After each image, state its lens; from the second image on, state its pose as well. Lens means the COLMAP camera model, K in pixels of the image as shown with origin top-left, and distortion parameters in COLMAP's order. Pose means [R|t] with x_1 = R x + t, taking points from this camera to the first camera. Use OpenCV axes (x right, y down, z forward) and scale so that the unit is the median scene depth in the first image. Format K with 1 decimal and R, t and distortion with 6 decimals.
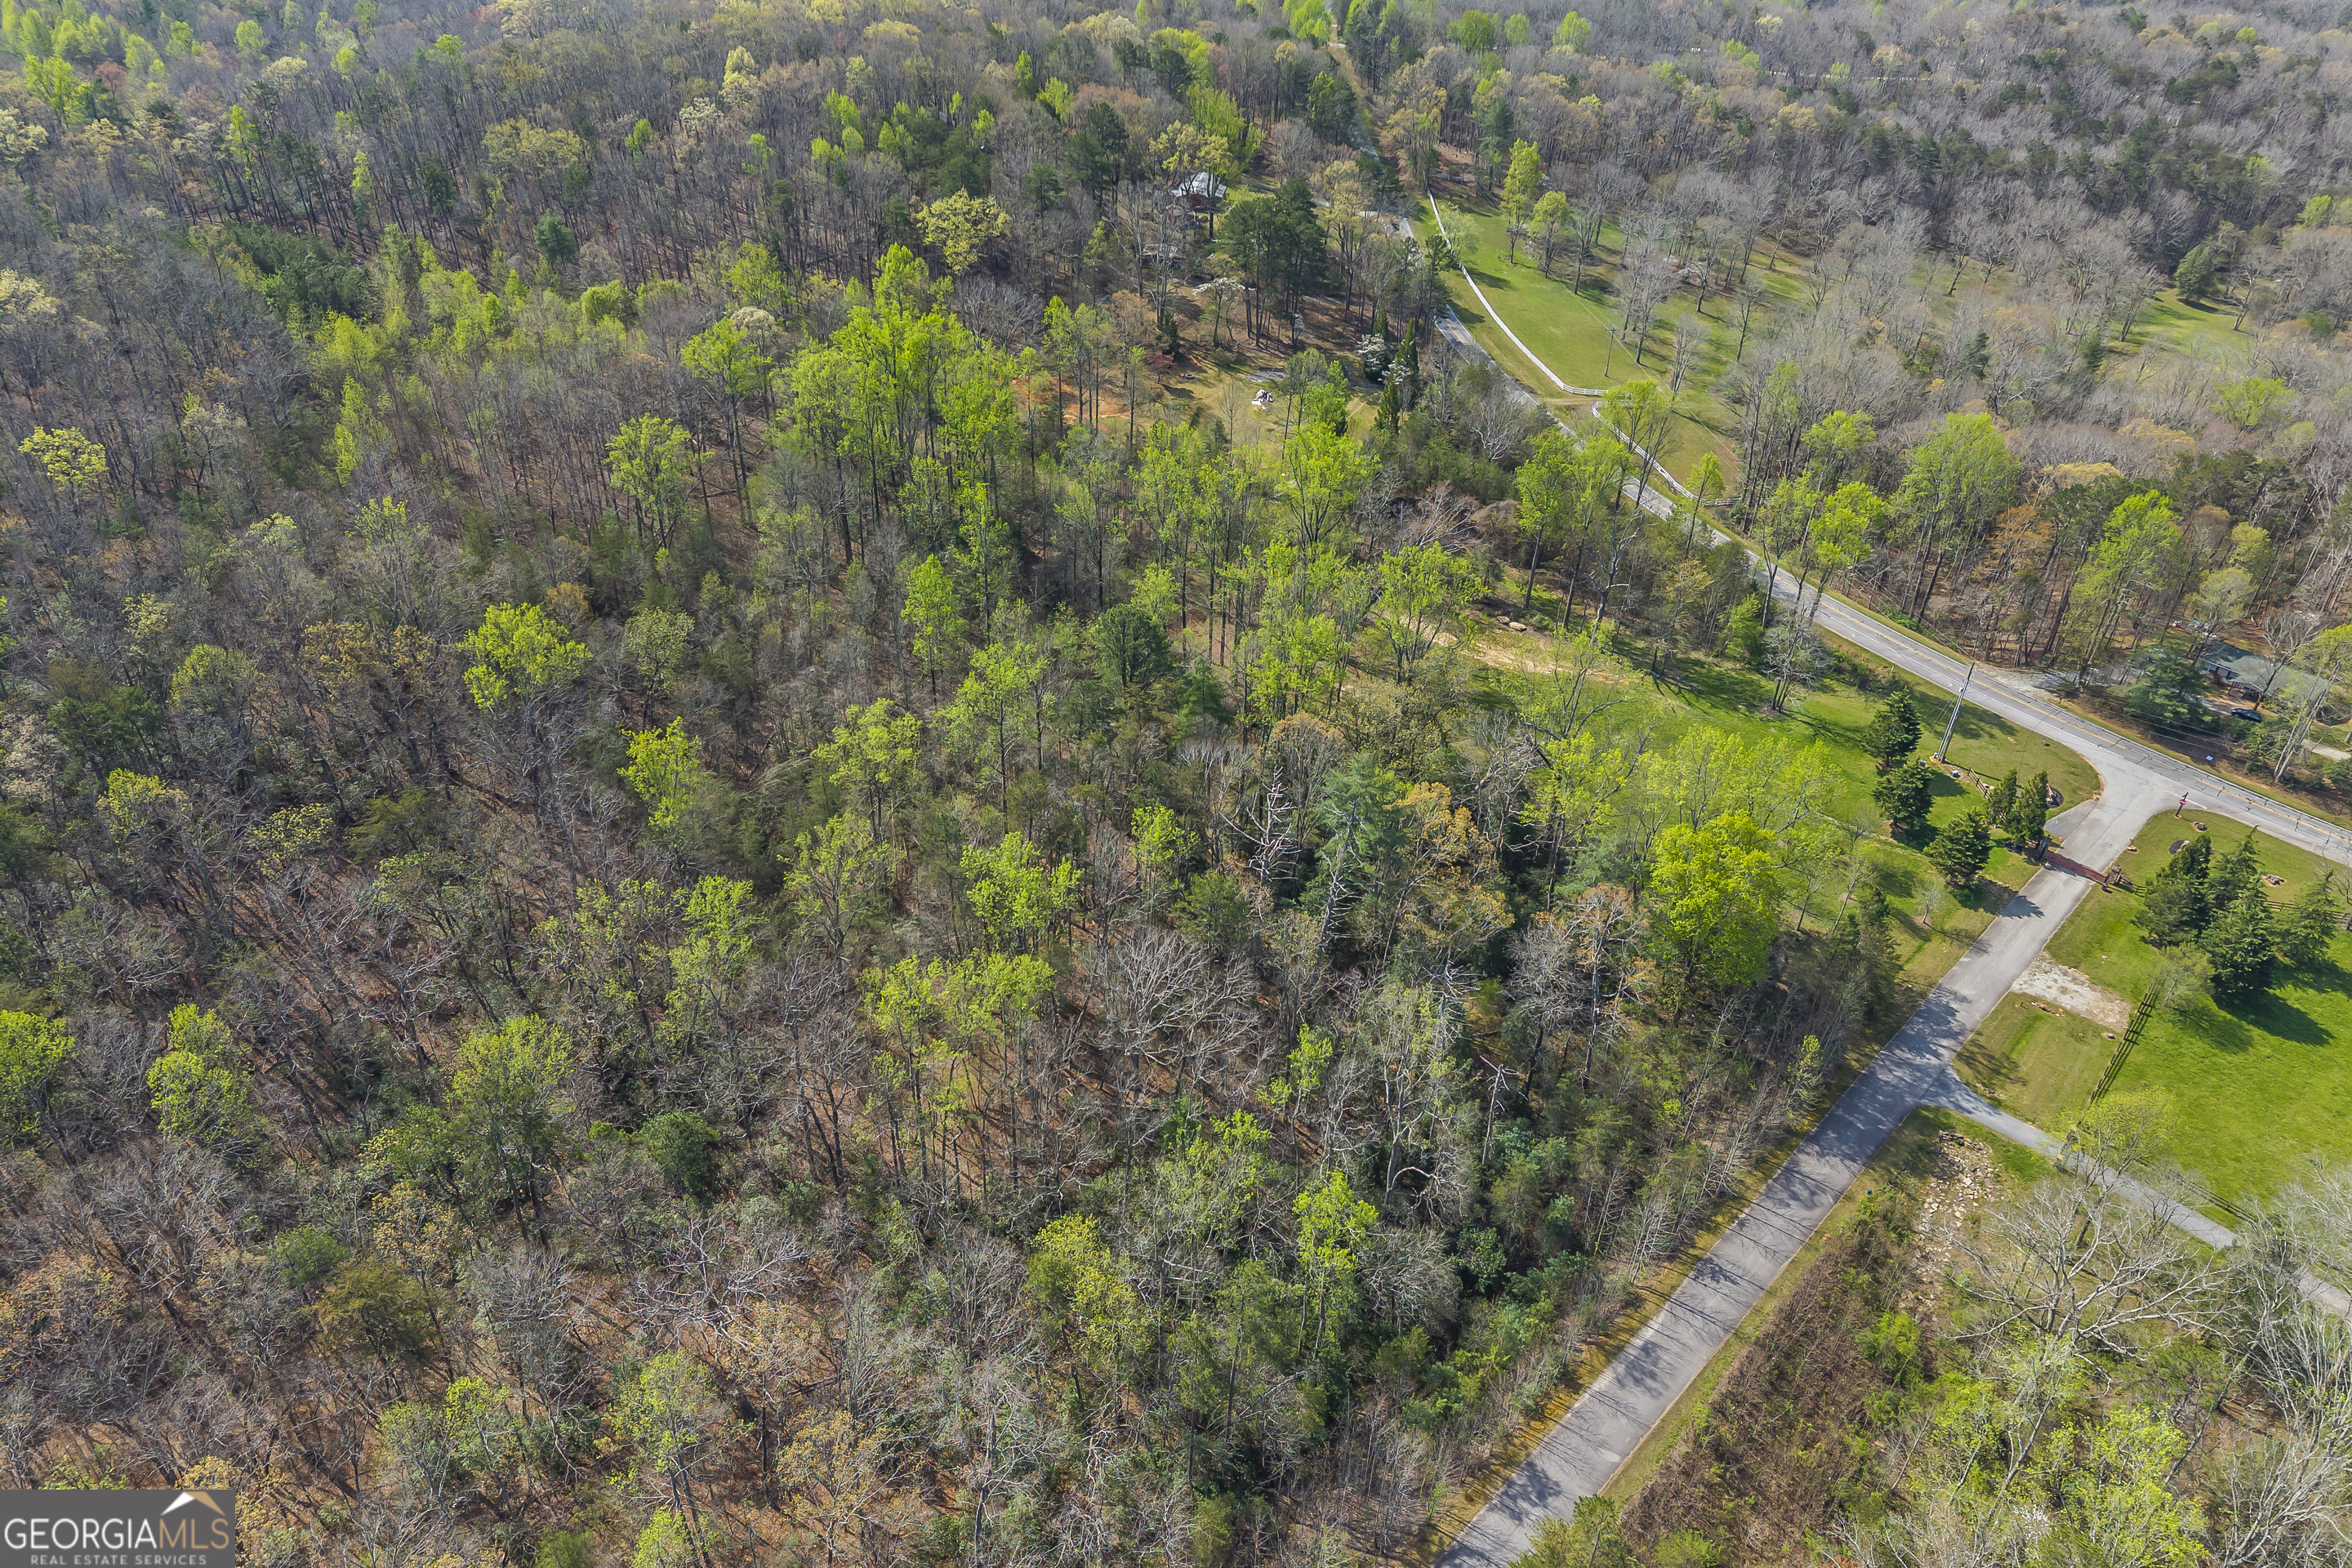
lens RADIAL K [[1568.6, 0, 1176.4], [0, 1568.6, 774.0], [0, 0, 1]] dist [0.027775, -0.027496]
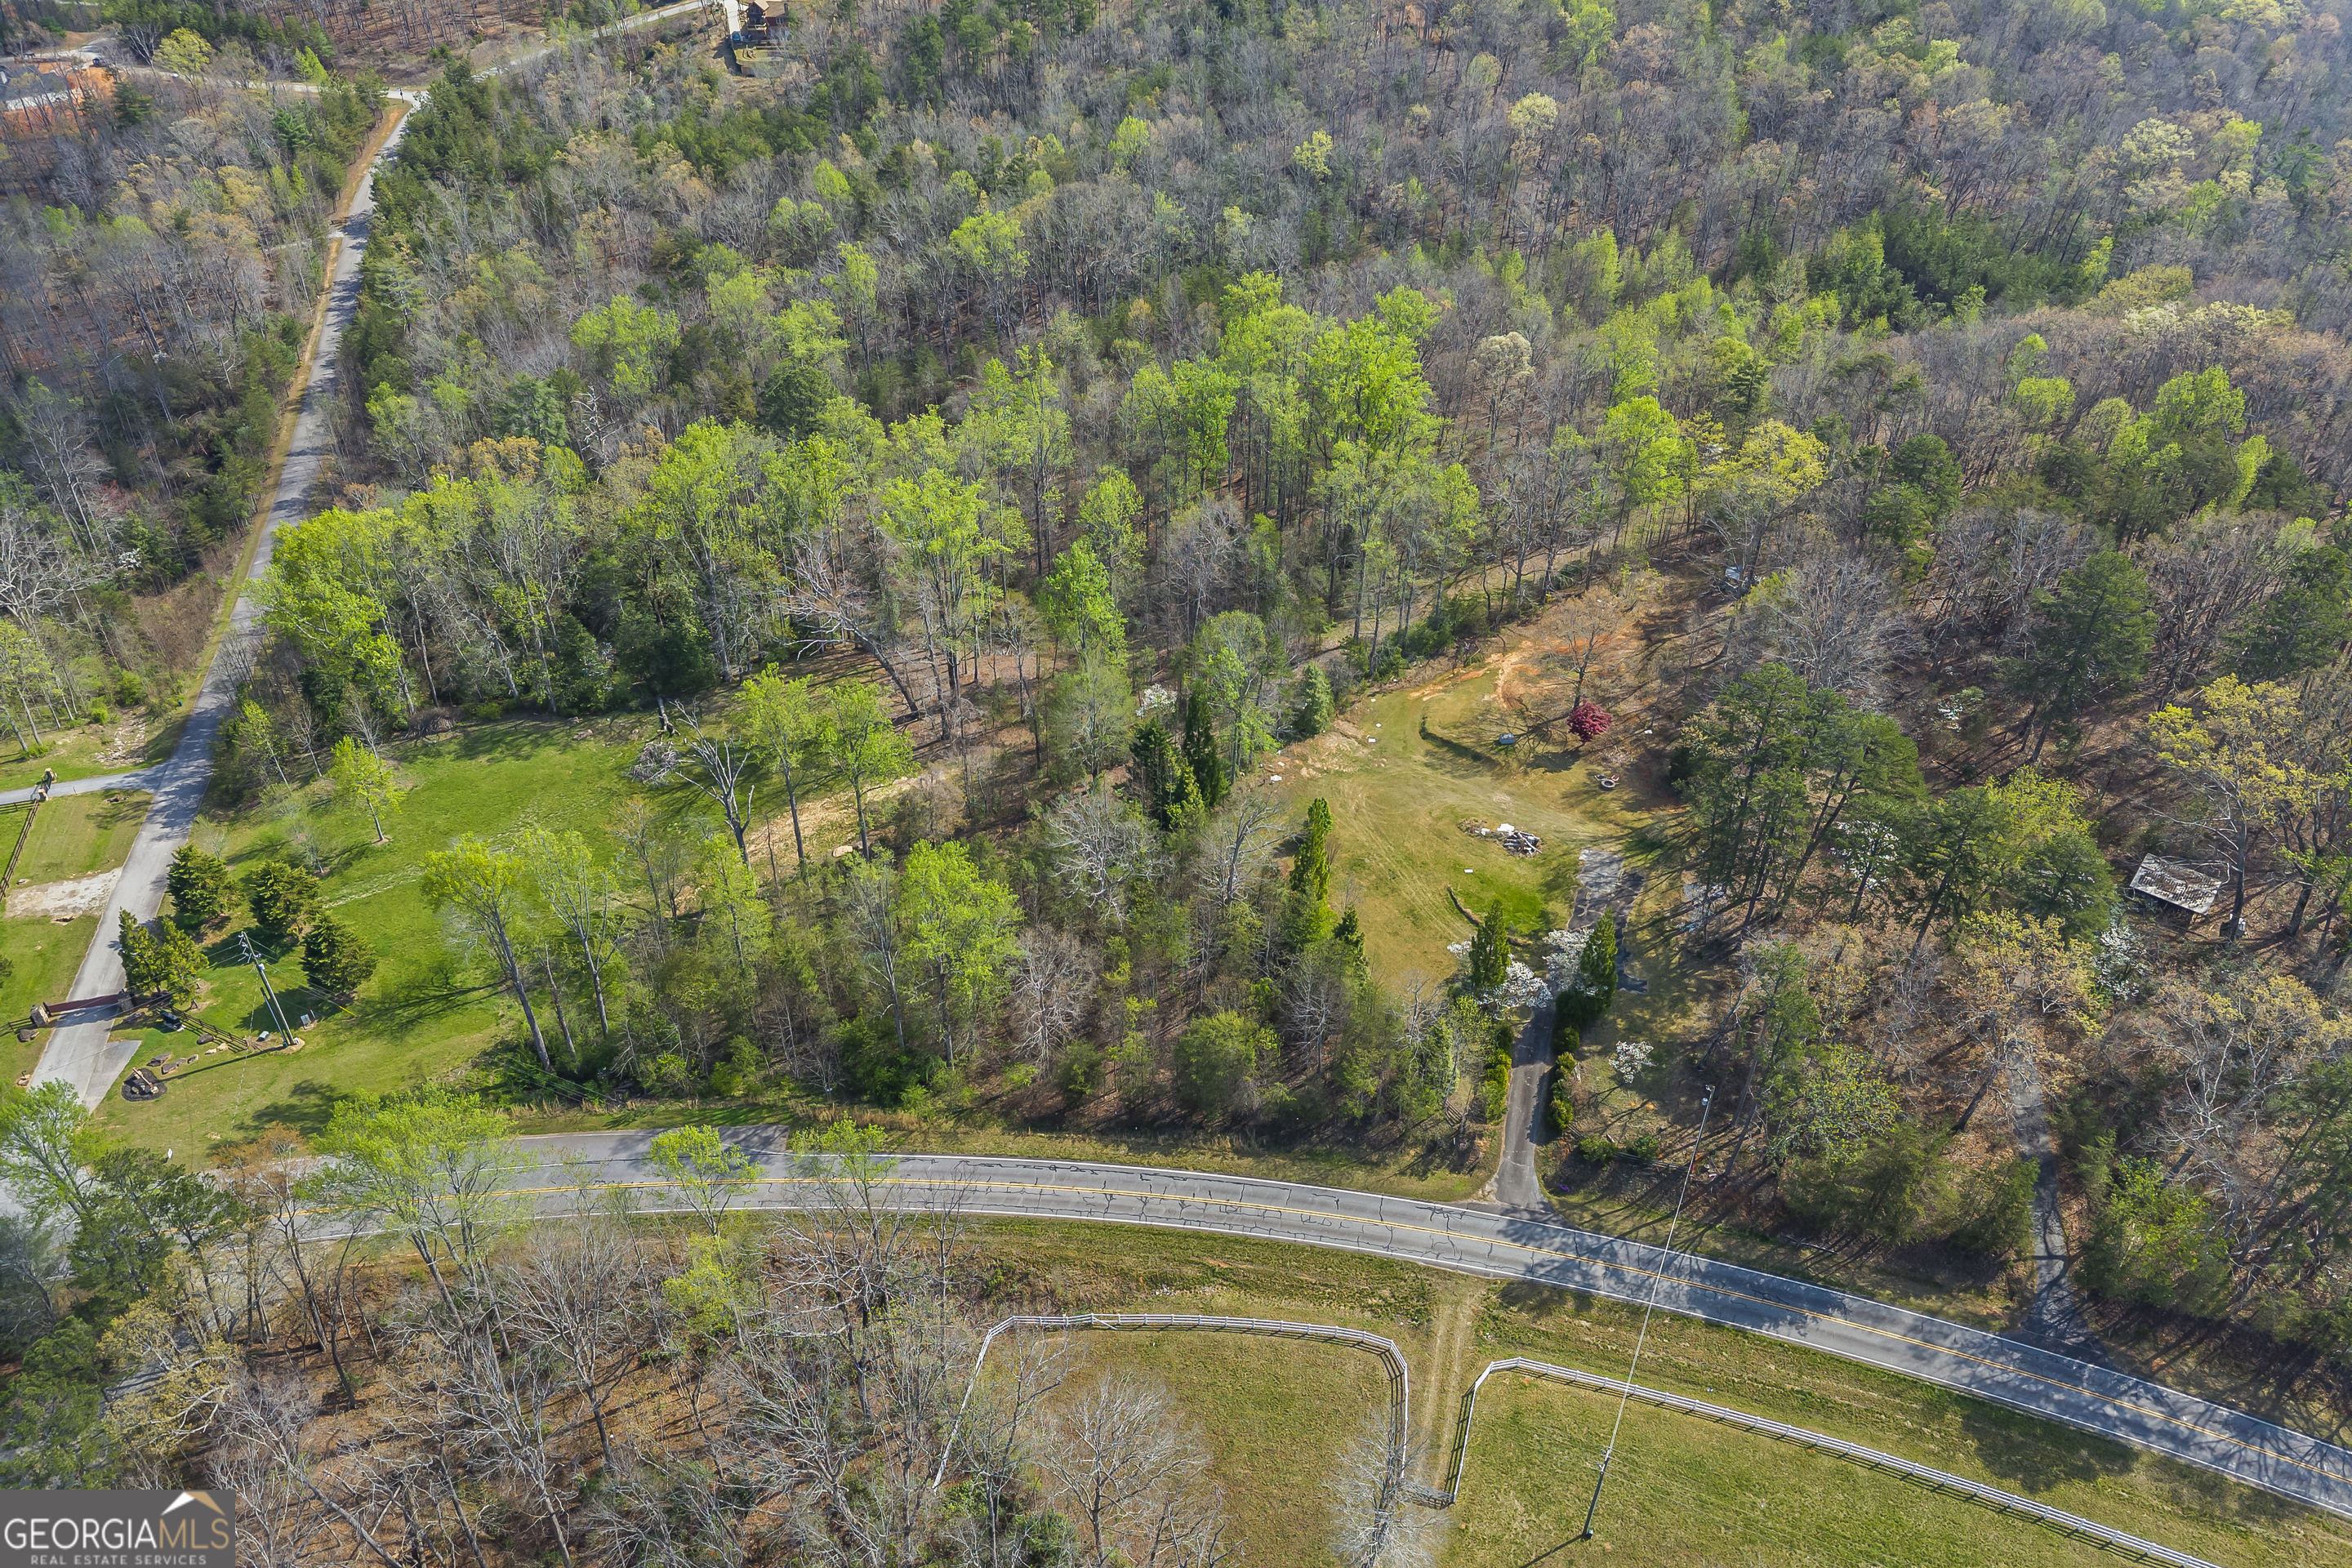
lens RADIAL K [[1568.6, 0, 1174.9], [0, 1568.6, 779.1], [0, 0, 1]] dist [0.027775, -0.027496]
pose [[-0.487848, 0.492568, -0.720681, 0.928264], [-0.521258, 0.497859, 0.693128, -1.012328], [0.700210, 0.713802, 0.013876, 1.451586]]
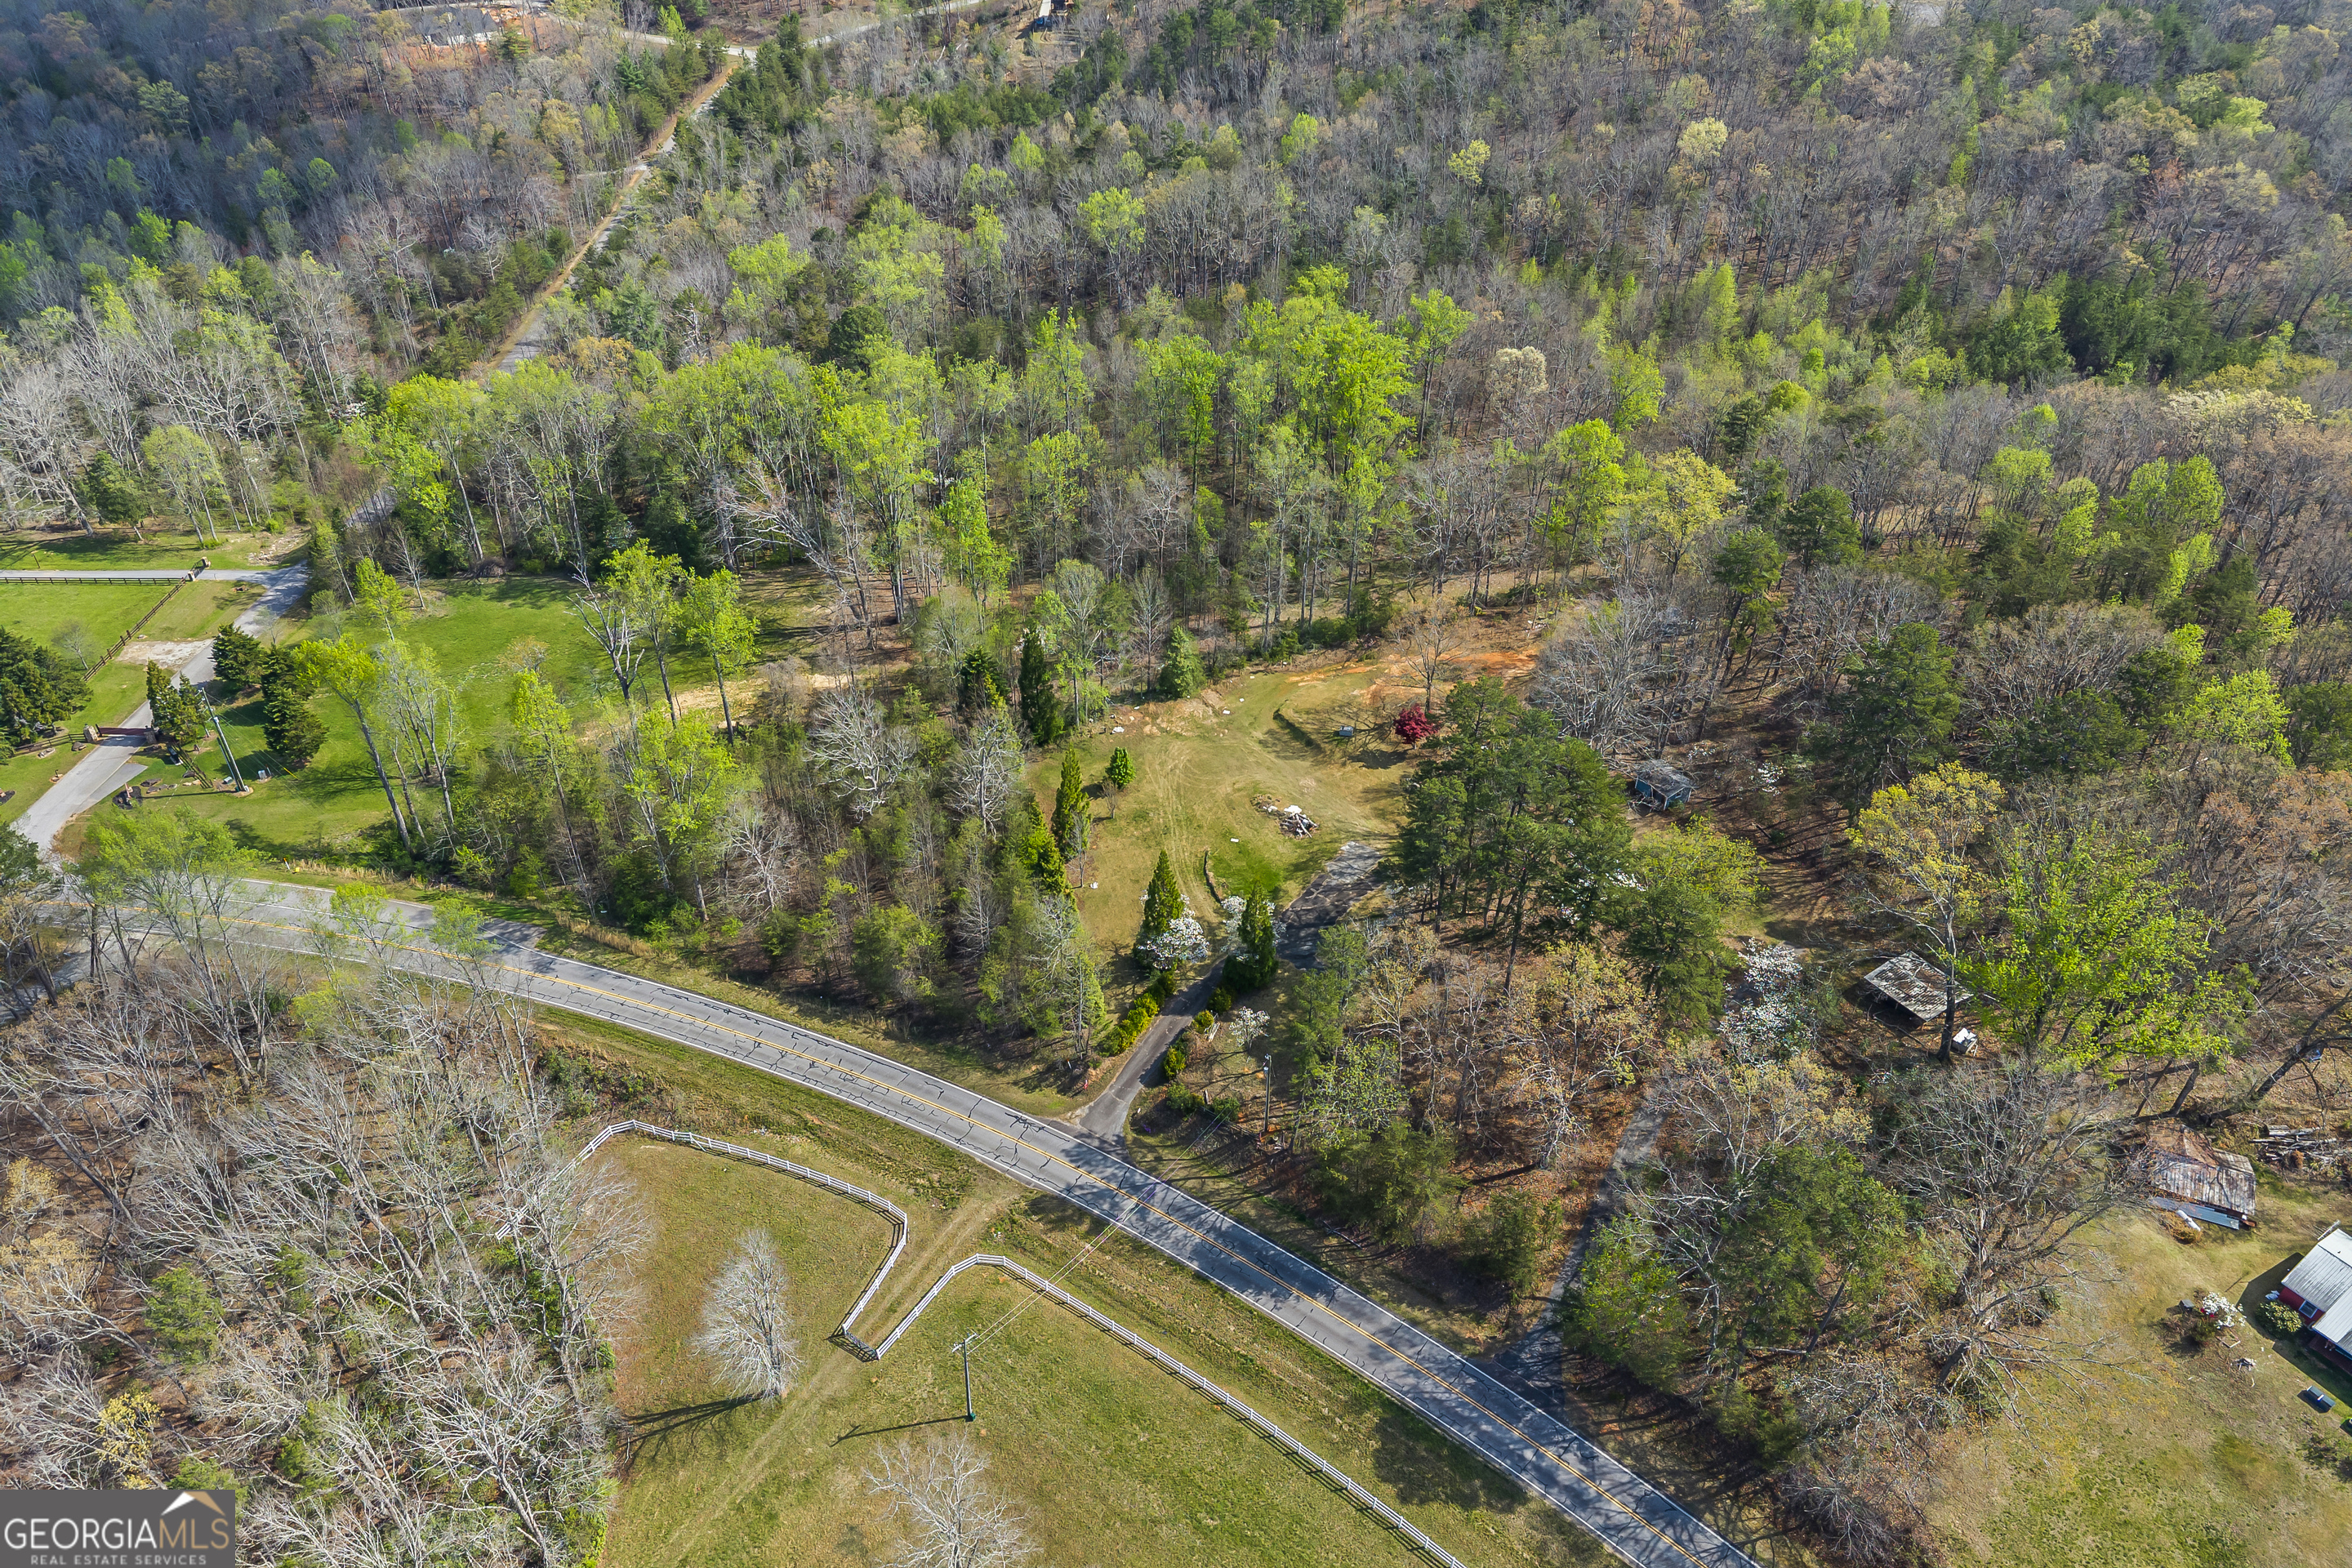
lens RADIAL K [[1568.6, 0, 1175.7], [0, 1568.6, 777.0], [0, 0, 1]] dist [0.027775, -0.027496]
pose [[-0.730318, 0.376740, -0.569826, 0.741283], [-0.414820, 0.418164, 0.808123, -1.222750], [0.542733, 0.826563, -0.149113, 1.740085]]
